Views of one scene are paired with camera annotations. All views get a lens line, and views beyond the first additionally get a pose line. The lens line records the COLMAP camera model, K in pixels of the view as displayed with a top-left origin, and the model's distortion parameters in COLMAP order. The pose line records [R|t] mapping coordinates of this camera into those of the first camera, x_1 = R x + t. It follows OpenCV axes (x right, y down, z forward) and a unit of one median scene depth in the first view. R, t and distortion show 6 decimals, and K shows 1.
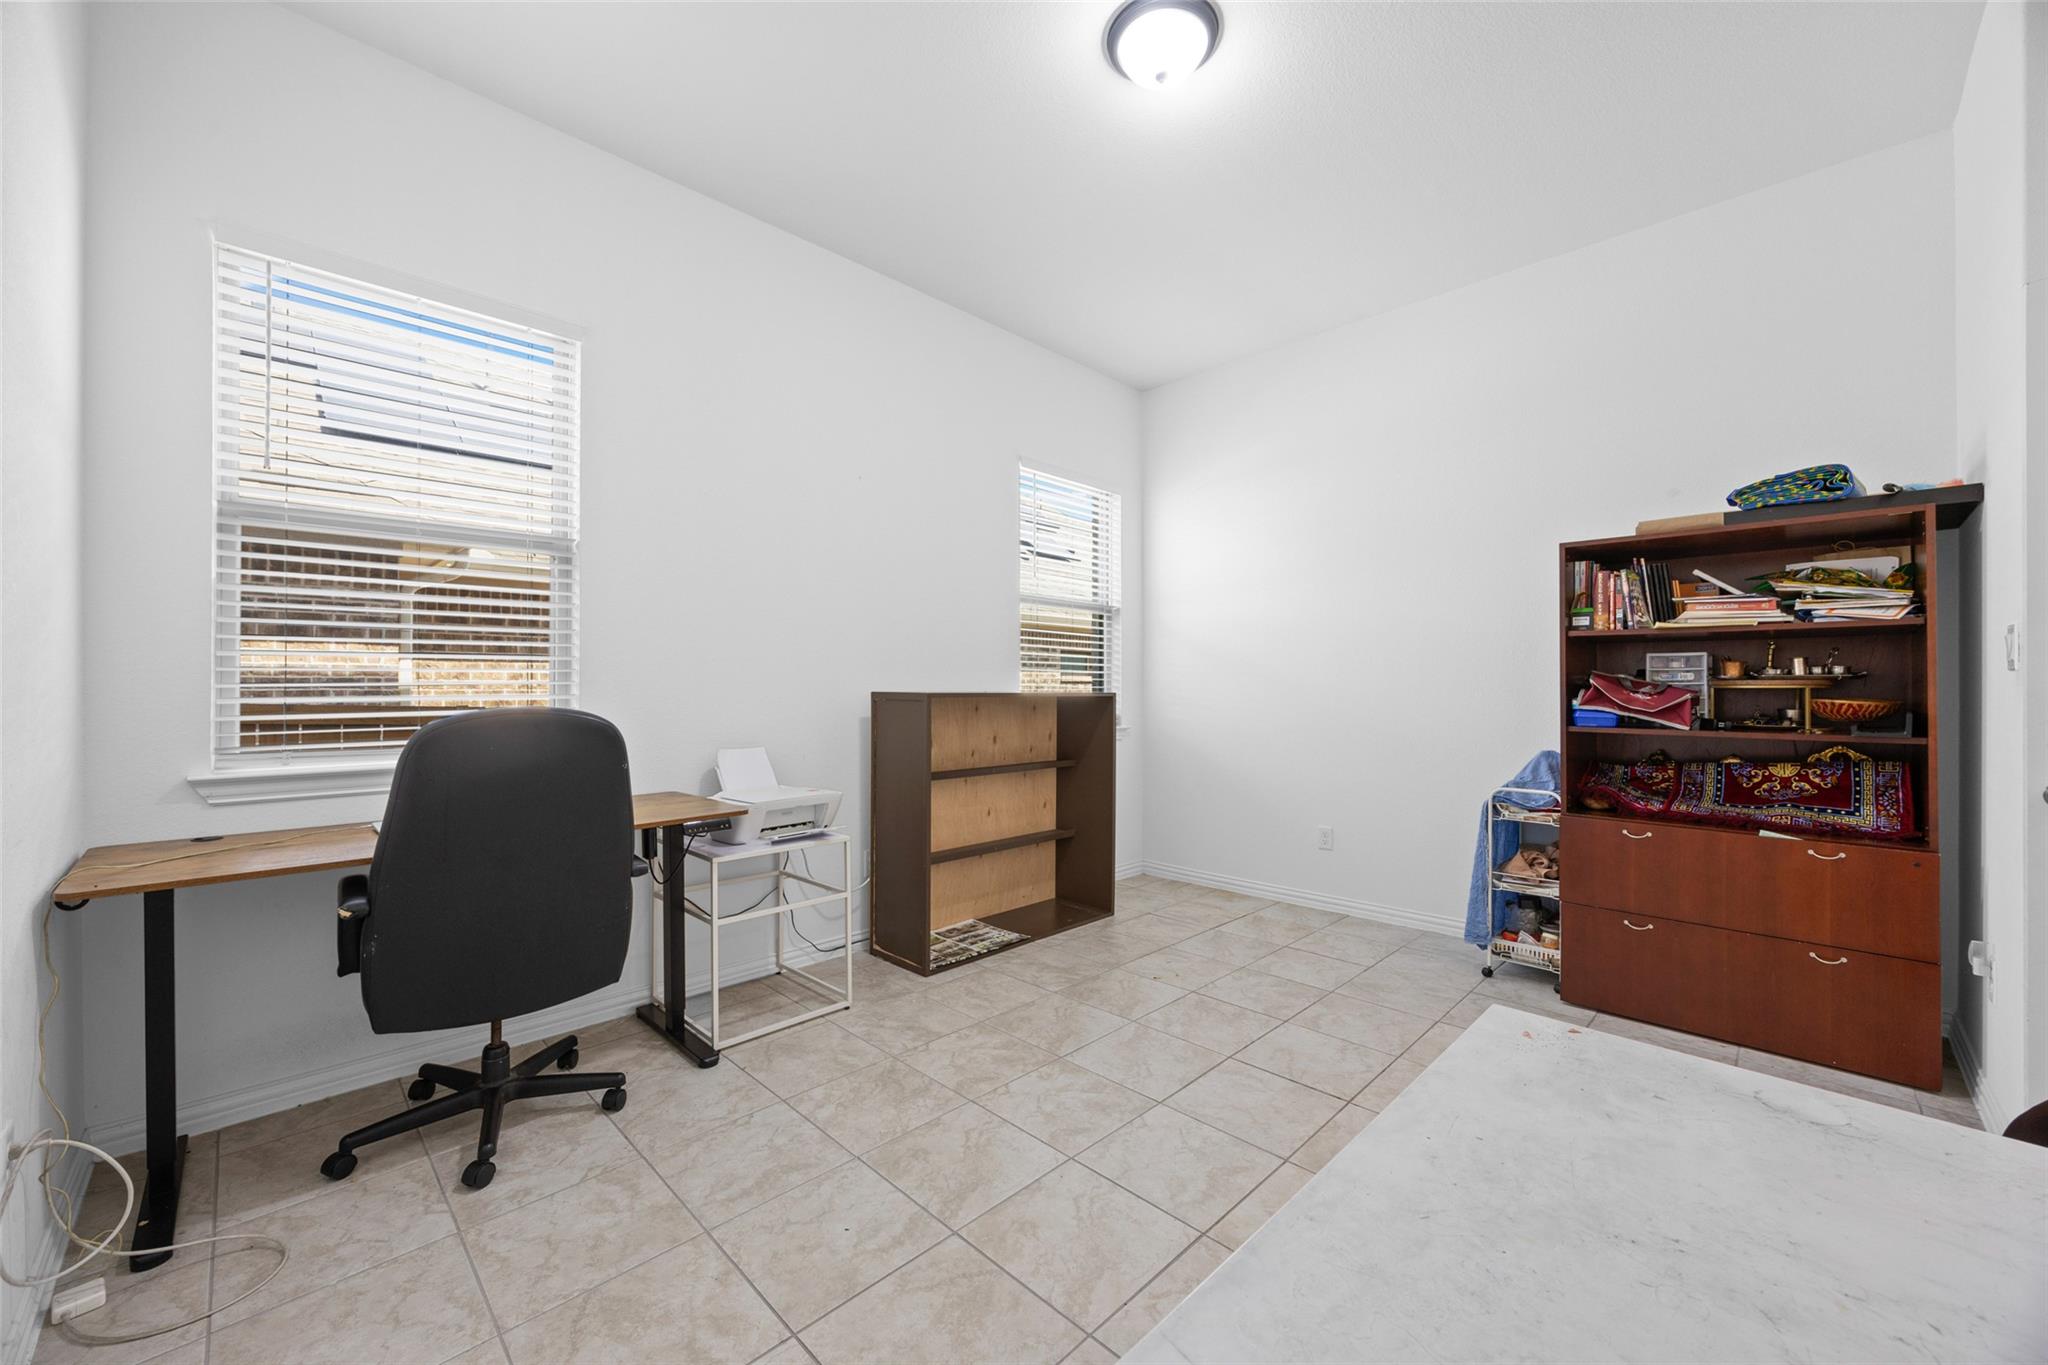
lens RADIAL K [[790.5, 0, 1026.1], [0, 790.5, 690.1], [0, 0, 1]] dist [0.010486, 0.000325]
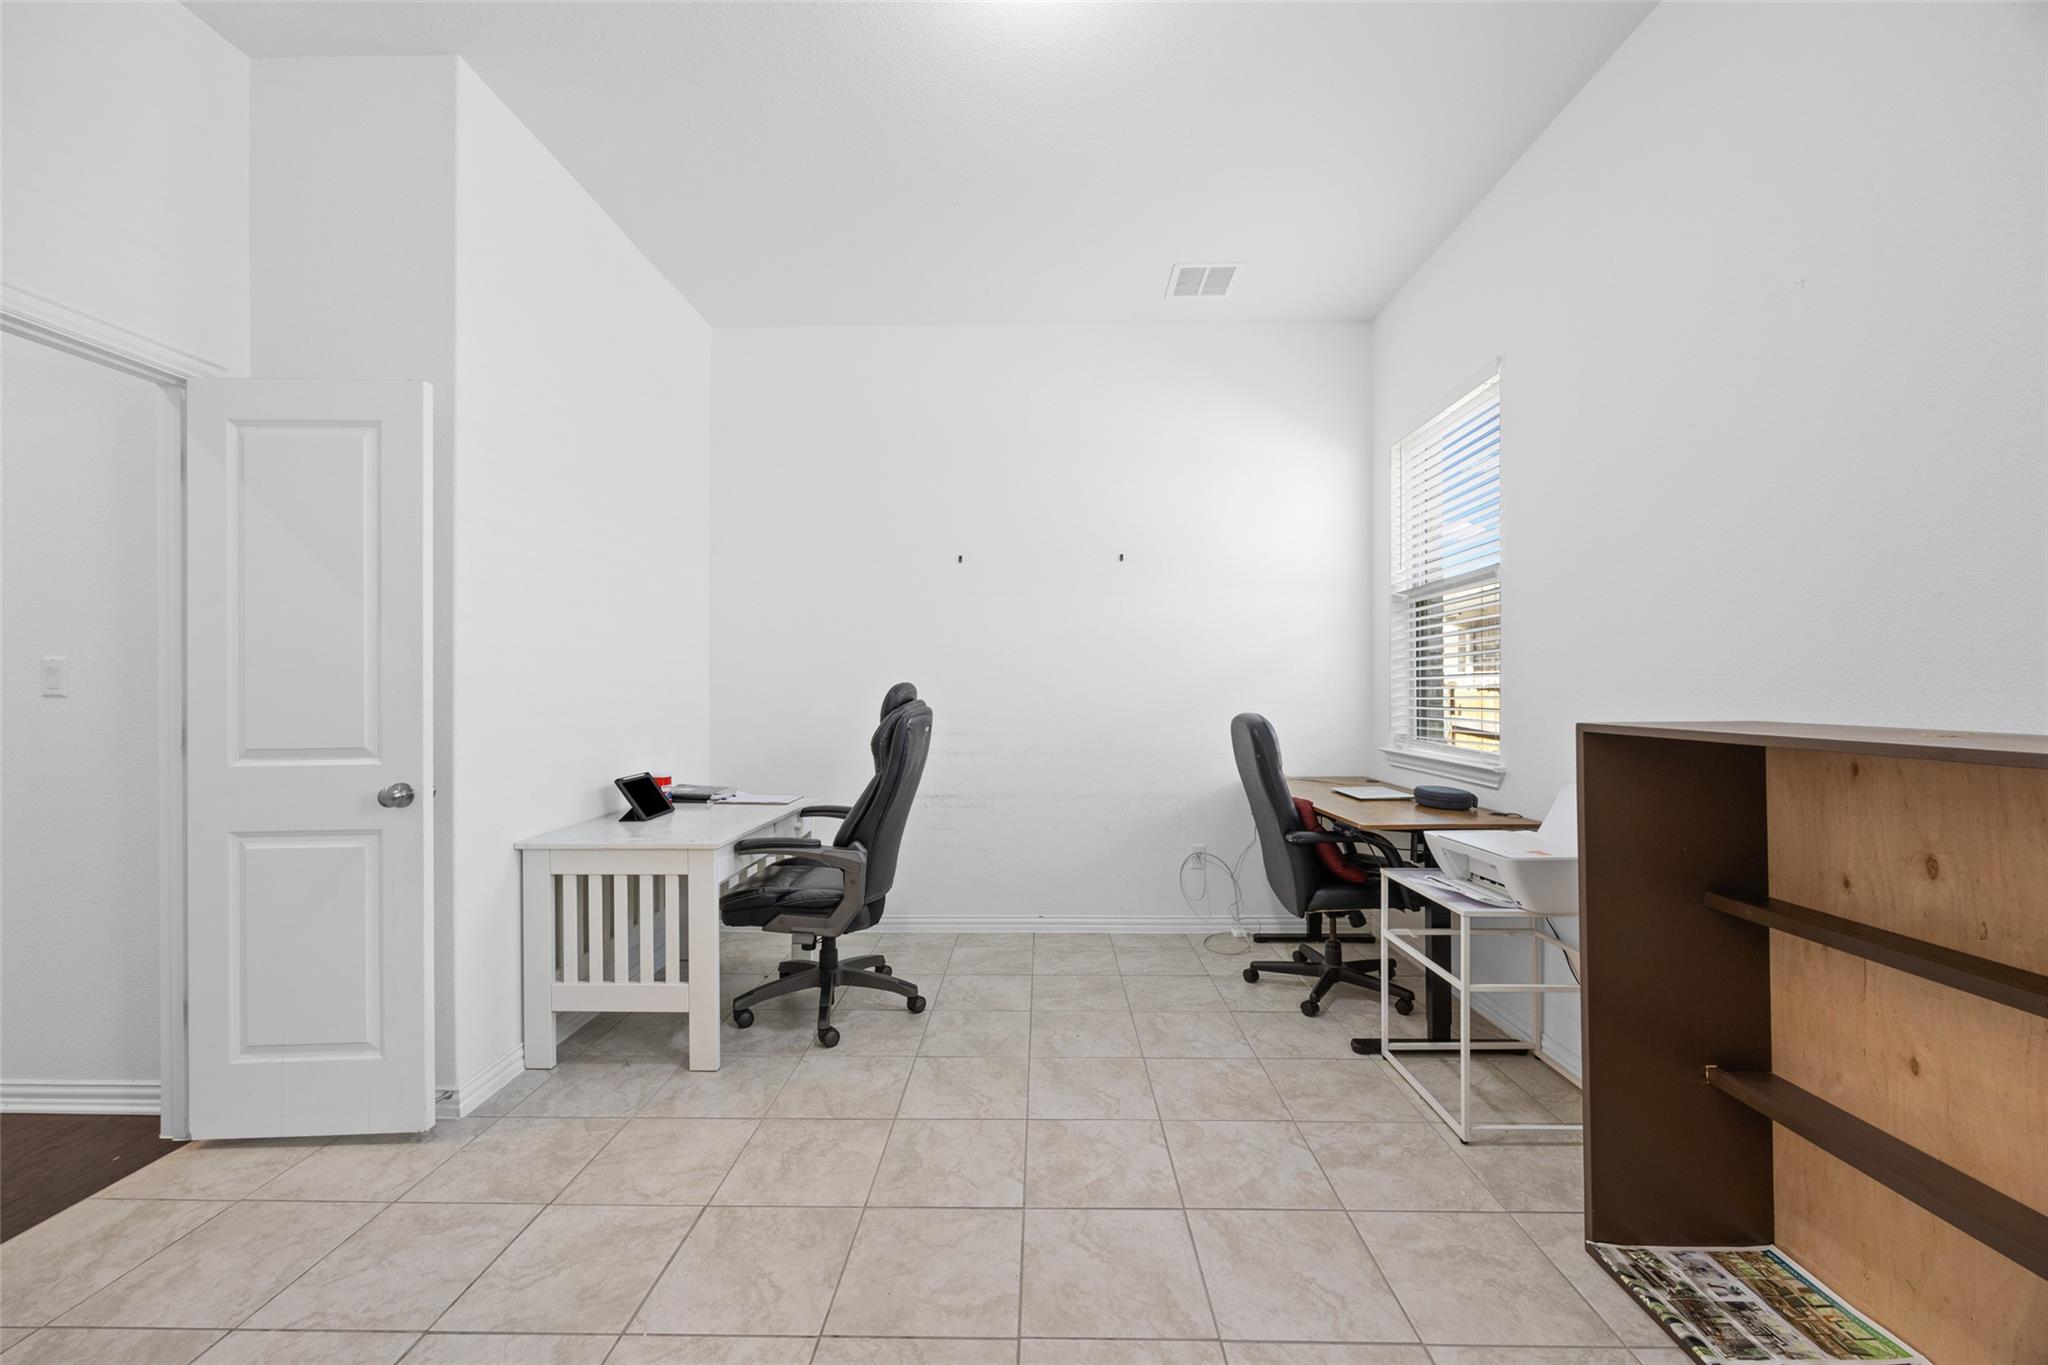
lens RADIAL K [[790.5, 0, 1030.9], [0, 790.5, 686.6], [0, 0, 1]] dist [0.010486, 0.000325]
pose [[-0.721182, -0.005992, -0.692720, 0.730376], [-0.003980, 0.999982, -0.004506, -0.023525], [0.692734, -0.000492, -0.721193, 1.575043]]
